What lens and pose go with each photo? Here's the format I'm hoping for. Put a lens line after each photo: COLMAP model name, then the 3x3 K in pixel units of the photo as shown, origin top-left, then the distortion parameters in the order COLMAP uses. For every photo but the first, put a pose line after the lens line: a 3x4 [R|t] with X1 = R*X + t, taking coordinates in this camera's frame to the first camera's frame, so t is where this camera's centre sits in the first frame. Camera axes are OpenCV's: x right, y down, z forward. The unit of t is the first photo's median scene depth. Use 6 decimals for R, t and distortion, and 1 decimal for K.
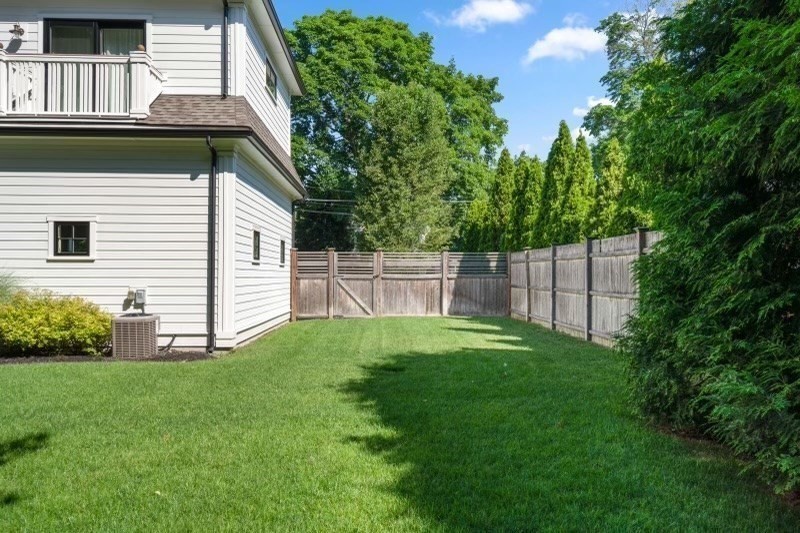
lens RADIAL K [[616.3, 0, 400.0], [0, 616.3, 266.5], [0, 0, 1]] dist [0.009268, 0.004618]
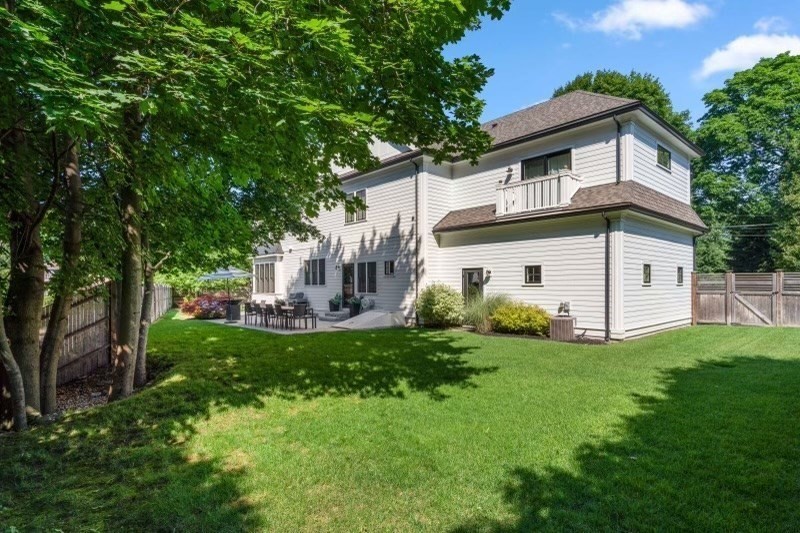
lens RADIAL K [[415.7, 0, 400.6], [0, 415.7, 283.0], [0, 0, 1]] dist [0.001254, 0.000874]
pose [[0.639905, -0.007570, -0.768417, 0.192943], [0.016265, 0.999861, 0.003695, -0.029309], [0.768282, -0.014862, 0.639939, -0.138059]]
